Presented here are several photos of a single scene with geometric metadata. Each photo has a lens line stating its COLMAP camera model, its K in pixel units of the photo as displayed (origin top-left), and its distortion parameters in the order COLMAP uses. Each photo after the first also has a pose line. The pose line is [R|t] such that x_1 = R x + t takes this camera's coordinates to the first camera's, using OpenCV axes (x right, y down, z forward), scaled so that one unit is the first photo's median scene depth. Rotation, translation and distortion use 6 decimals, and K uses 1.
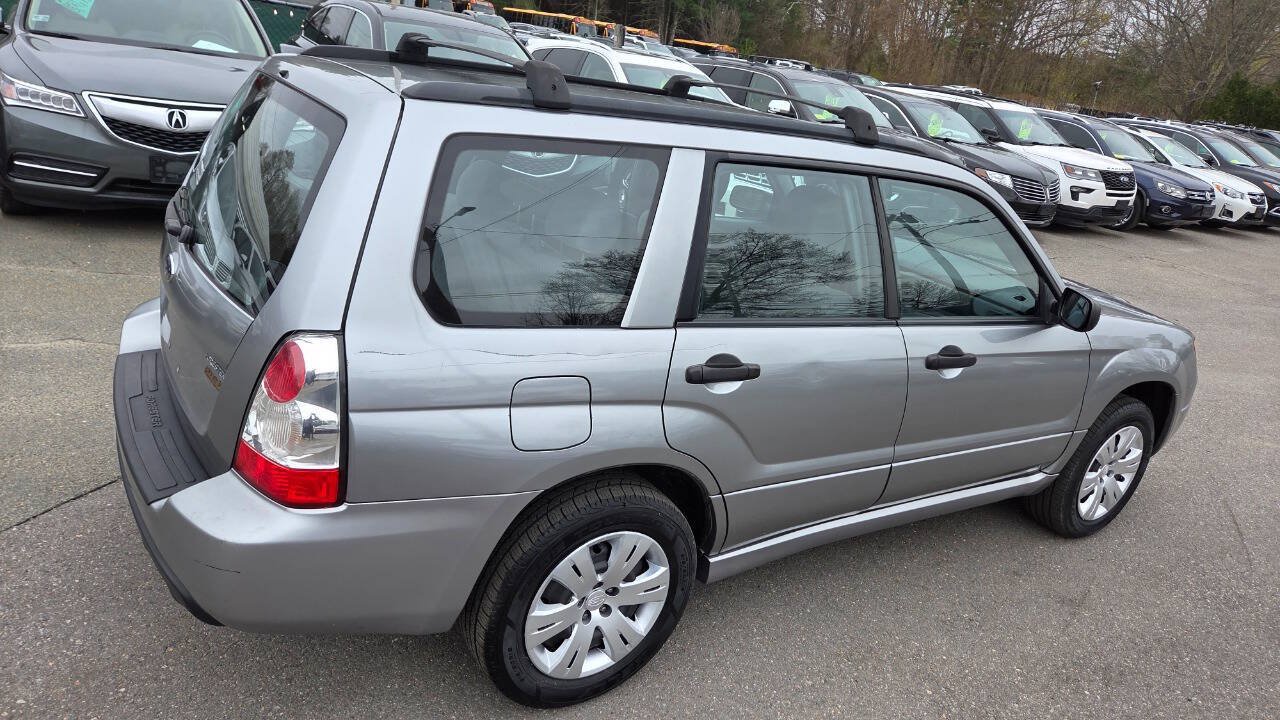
lens RADIAL K [[869.6, 0, 640.0], [0, 869.6, 360.0], [0, 0, 1]] dist [0.080707, -0.080327]
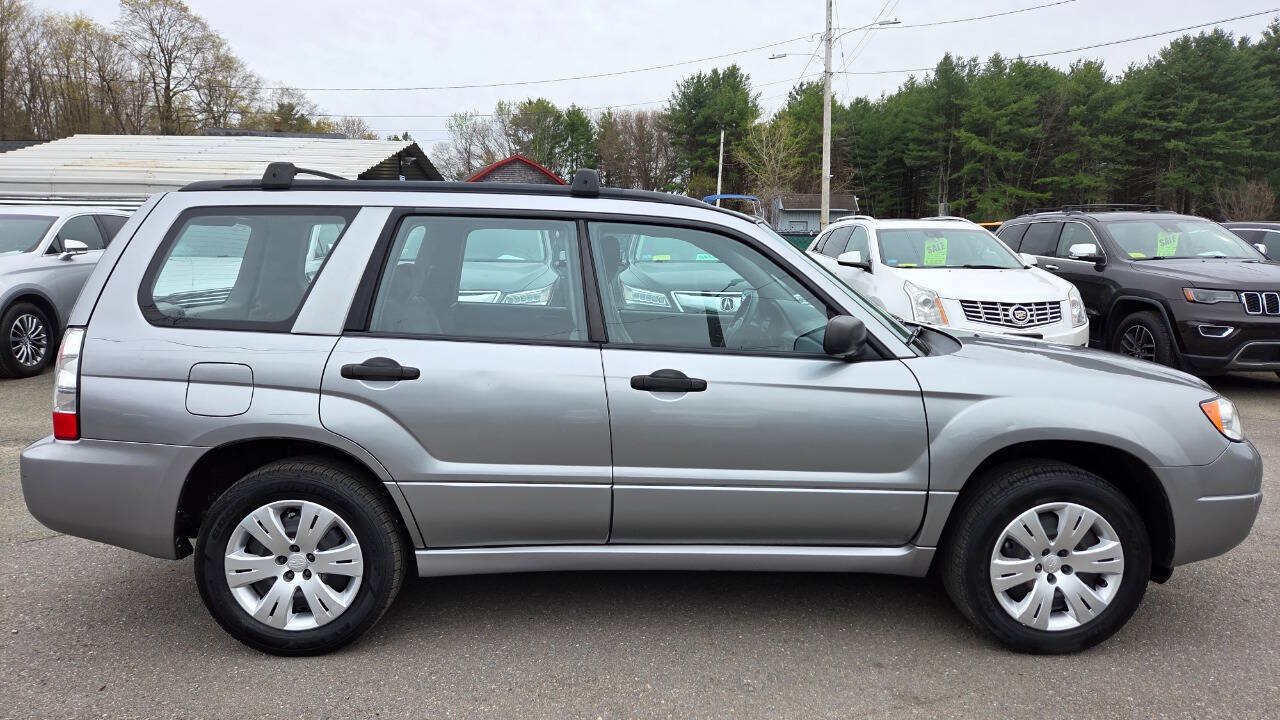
lens RADIAL K [[884.5, 0, 634.8], [0, 884.5, 349.4], [0, 0, 1]] dist [0.028142, -0.001378]
pose [[0.840593, -0.076296, -0.536267, 1.039611], [-0.068259, 0.967217, -0.244604, 0.256587], [0.537349, 0.242218, 0.807828, 0.168567]]
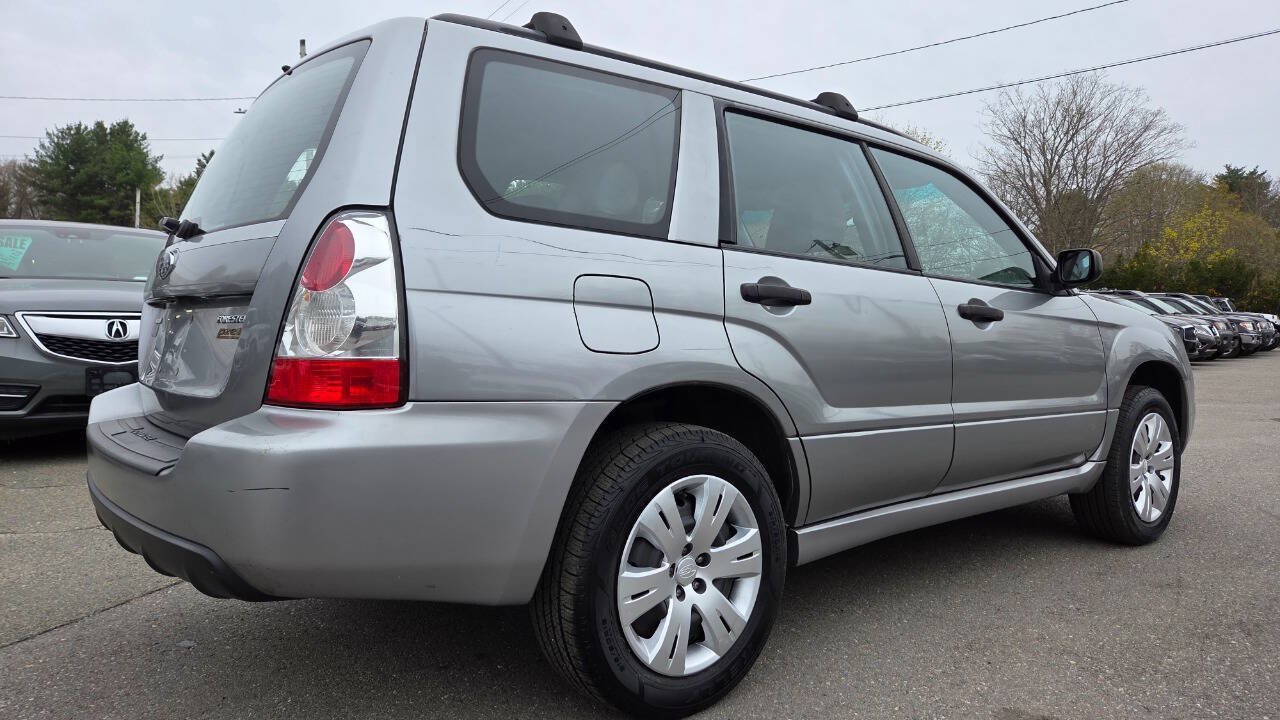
lens RADIAL K [[867.7, 0, 644.3], [0, 867.7, 344.1], [0, 0, 1]] dist [0.088977, -0.086511]
pose [[0.983245, -0.144555, 0.111054, -0.152701], [0.172168, 0.936597, -0.305196, 0.317851], [-0.059895, 0.319202, 0.945792, 0.127655]]
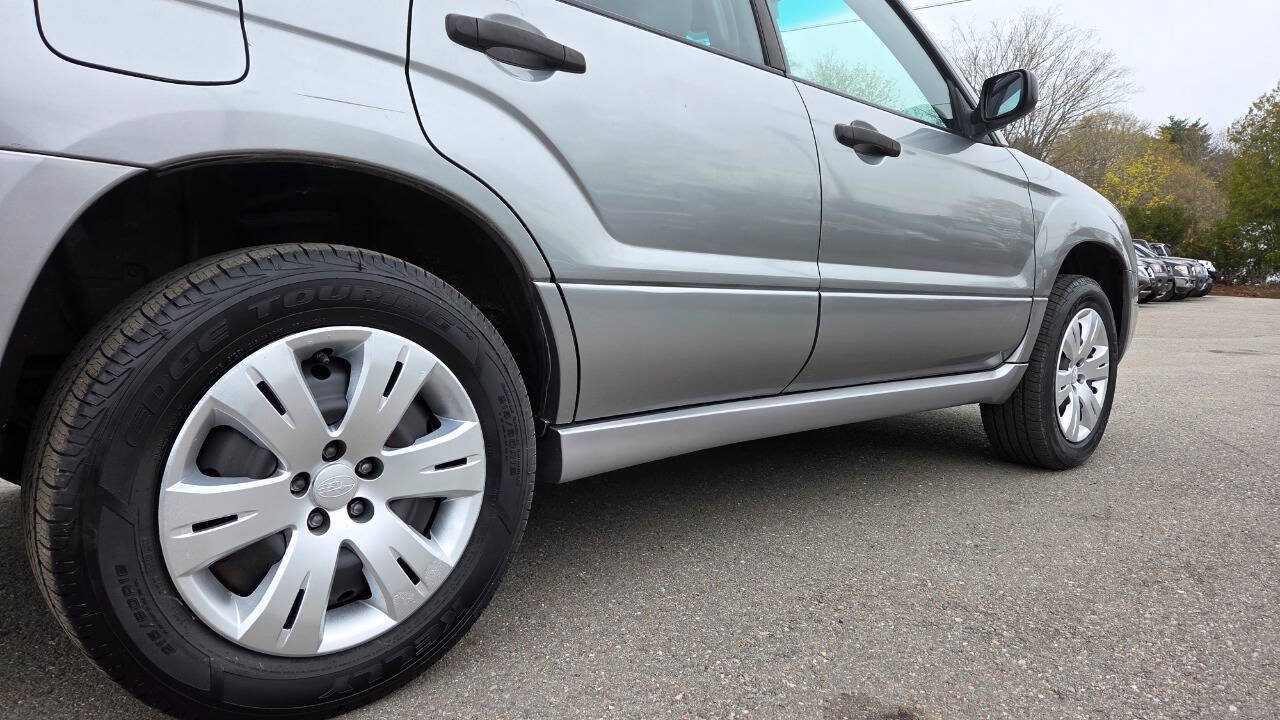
lens RADIAL K [[869.6, 0, 640.0], [0, 869.6, 360.0], [0, 0, 1]] dist [0.080707, -0.080327]
pose [[0.978605, -0.137825, 0.152762, 0.055102], [0.169295, 0.961340, -0.217176, 0.343317], [-0.116923, 0.238391, 0.964105, 0.463823]]
